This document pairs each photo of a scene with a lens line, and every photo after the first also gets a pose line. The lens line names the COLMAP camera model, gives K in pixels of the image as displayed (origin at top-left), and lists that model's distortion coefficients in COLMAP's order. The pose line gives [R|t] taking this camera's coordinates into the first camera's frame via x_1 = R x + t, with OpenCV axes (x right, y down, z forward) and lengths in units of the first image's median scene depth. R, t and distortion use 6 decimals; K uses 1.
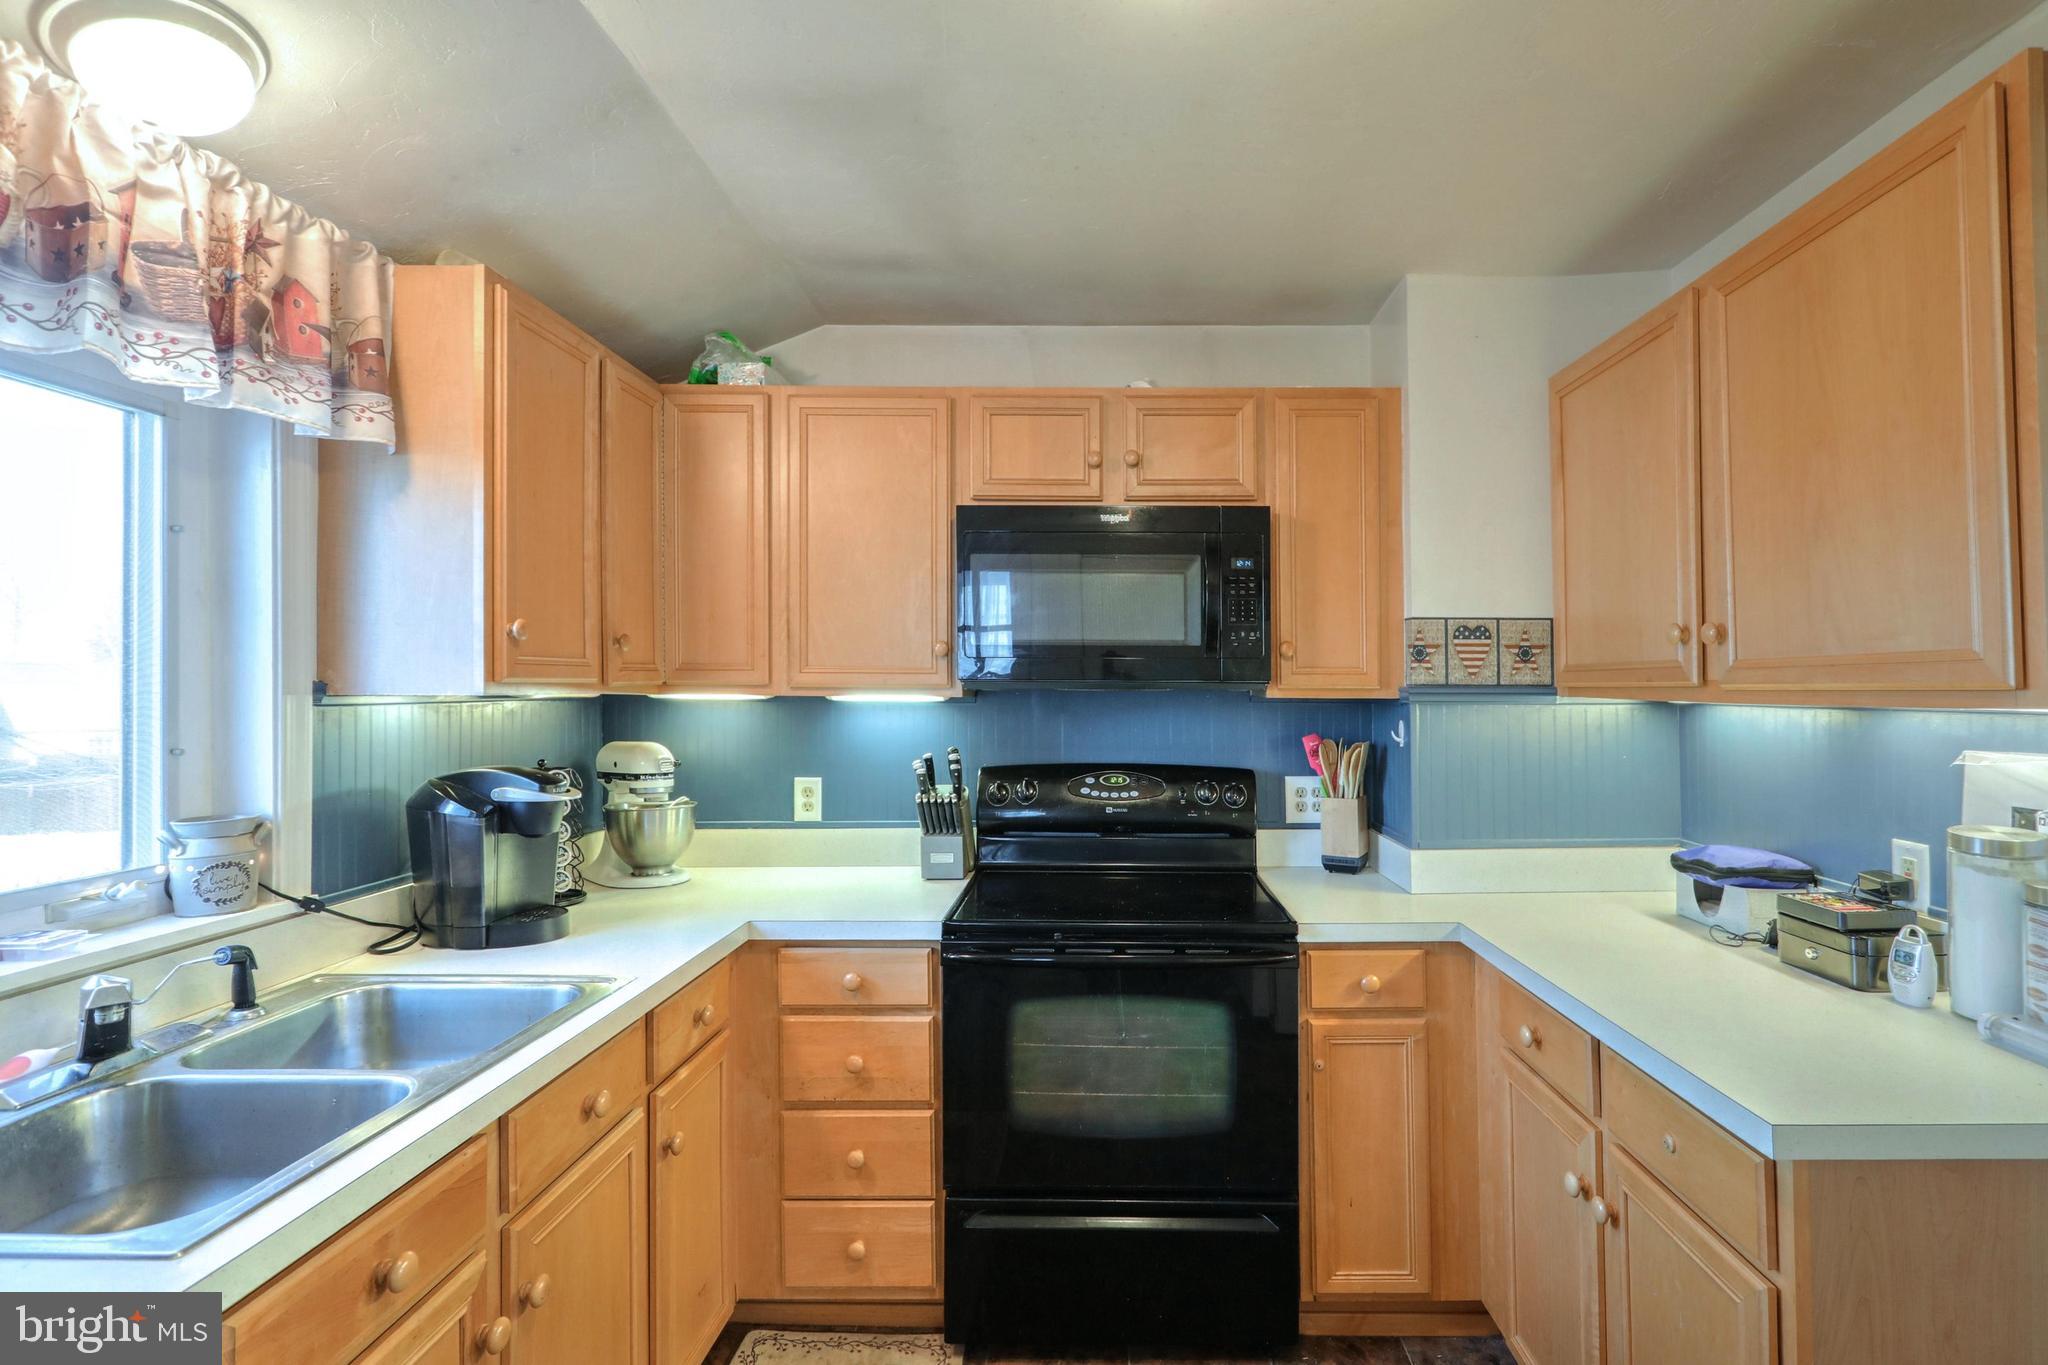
lens RADIAL K [[982.6, 0, 1023.0], [0, 982.6, 665.9], [0, 0, 1]] dist [0.002409, 0.000405]
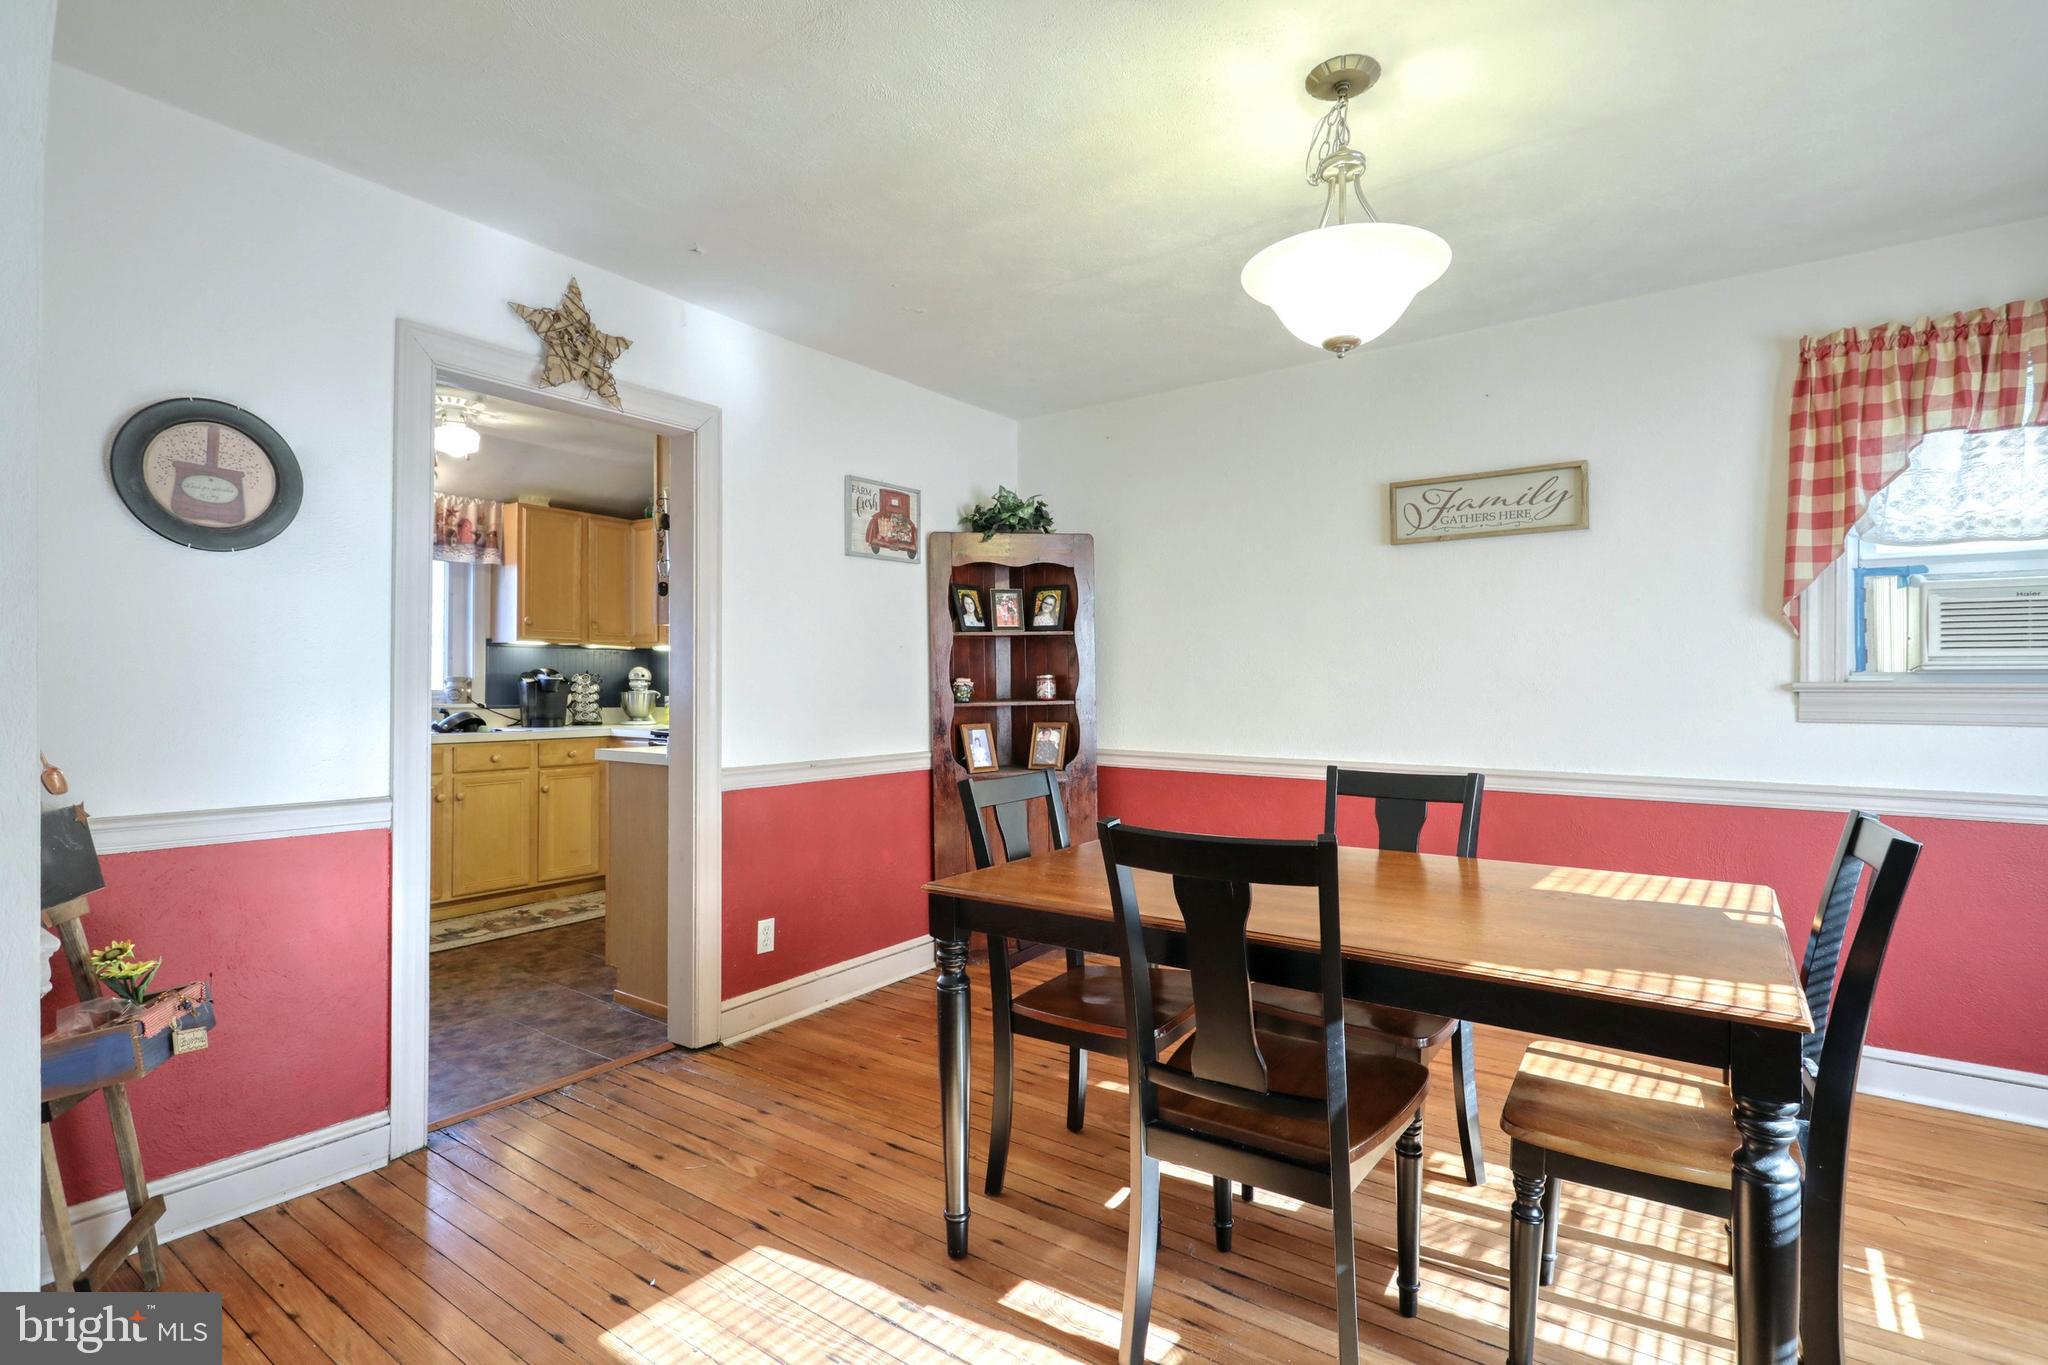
lens RADIAL K [[967.8, 0, 1024.0], [0, 967.8, 682.5], [0, 0, 1]] dist [-0.001145, 0.000921]
pose [[0.804907, 0.000626, -0.593401, 2.119493], [0.003741, 0.999974, 0.006129, 0.121723], [0.593390, -0.007153, 0.804884, -0.420964]]
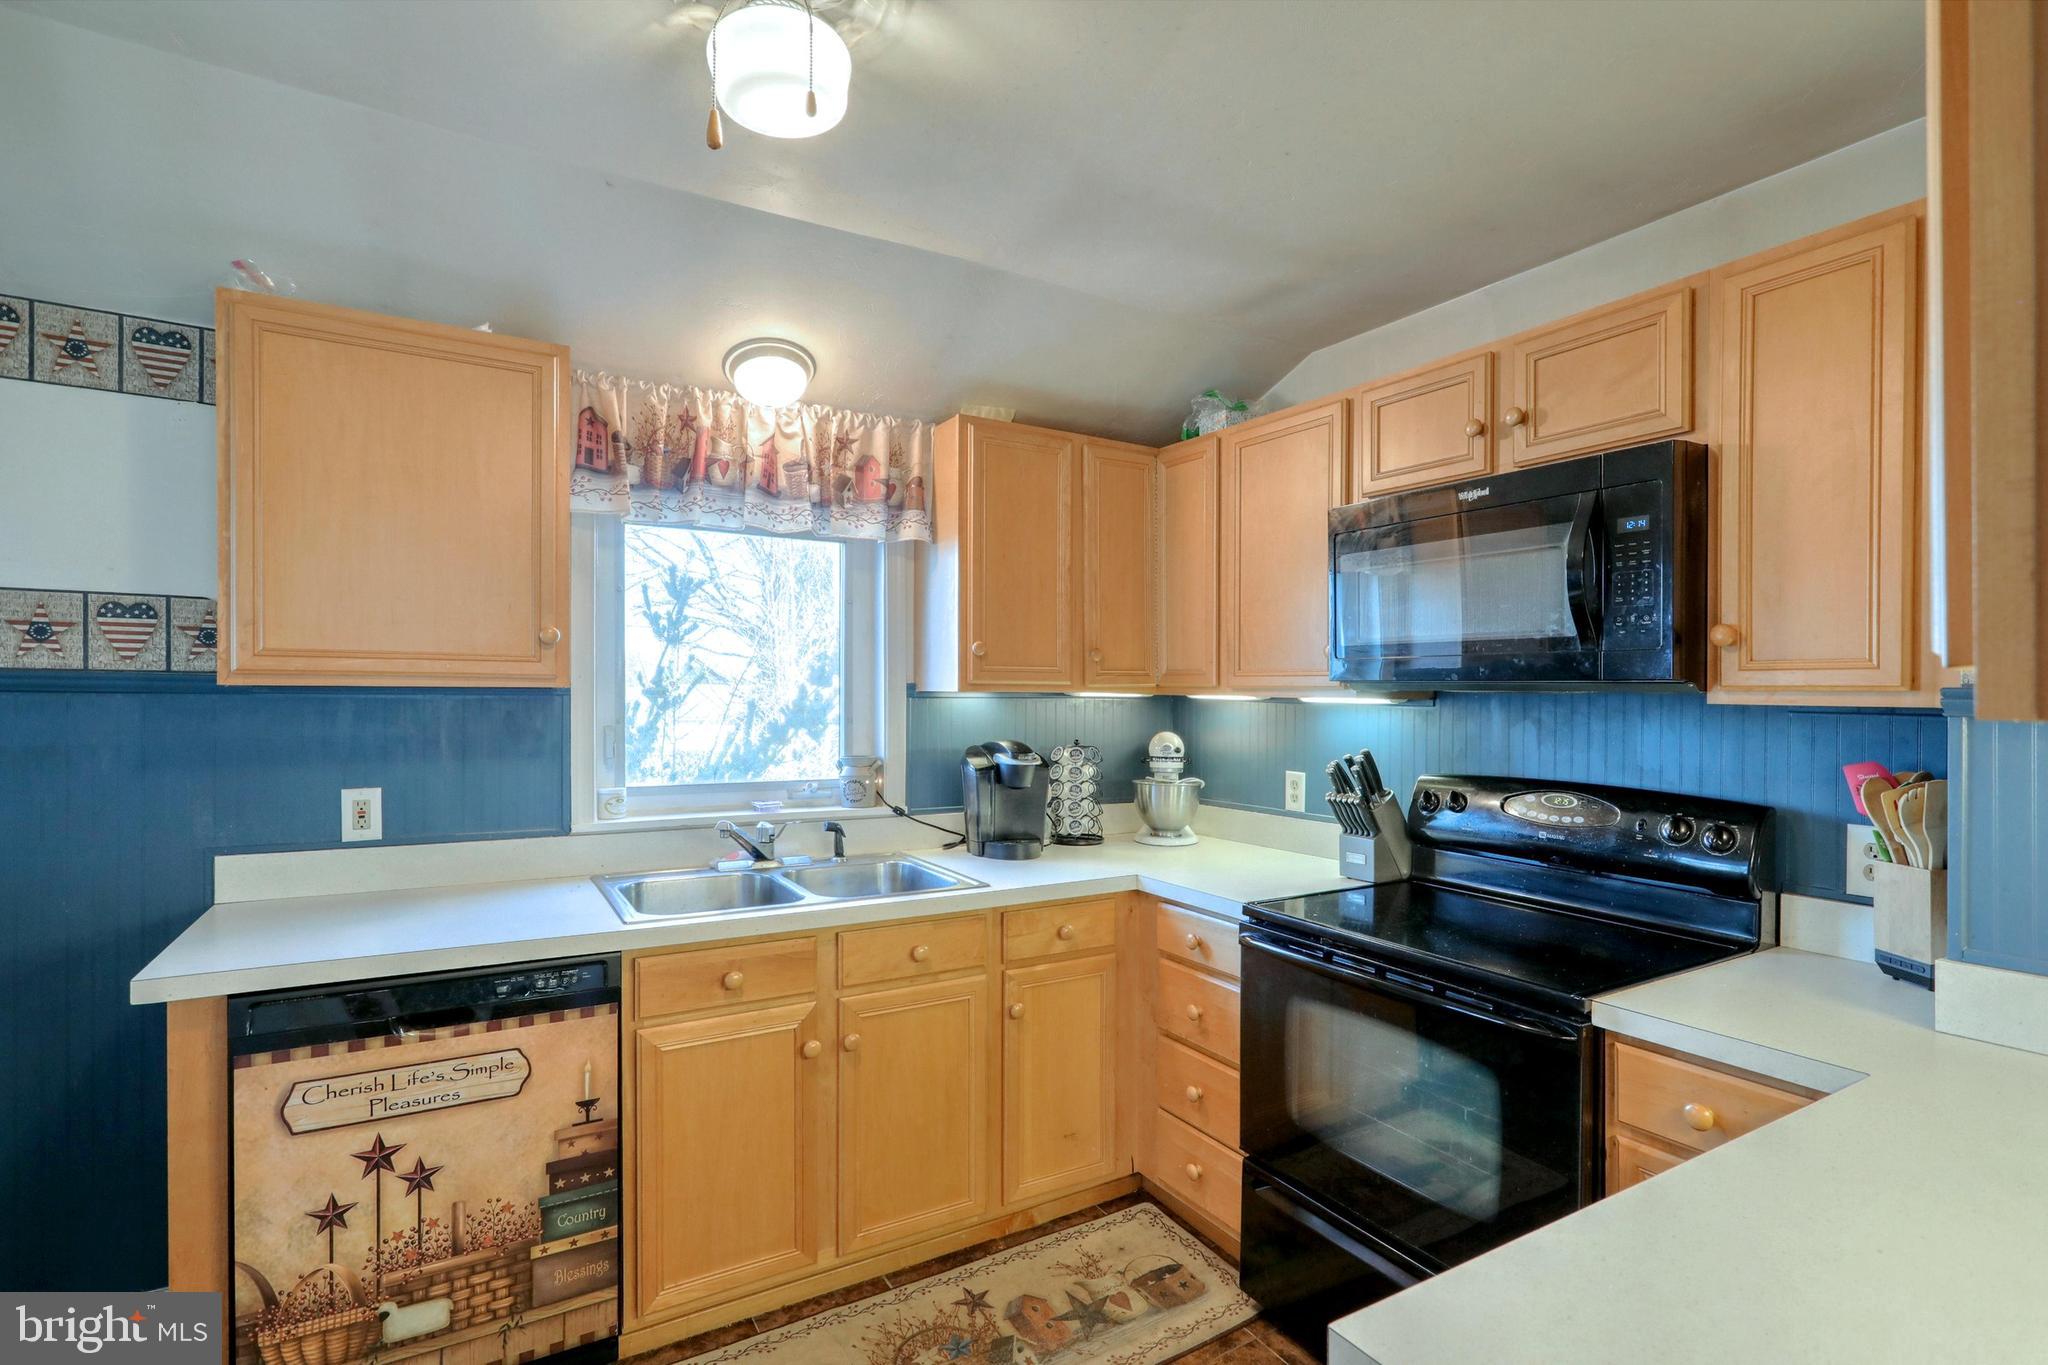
lens RADIAL K [[929.3, 0, 1086.4], [0, 929.3, 694.8], [0, 0, 1]] dist [-0.001405, 0.000097]
pose [[0.560964, 0.005269, -0.827824, 0.654510], [0.009526, 0.999872, 0.012820, 0.015074], [0.827786, -0.015077, 0.560842, 0.283601]]
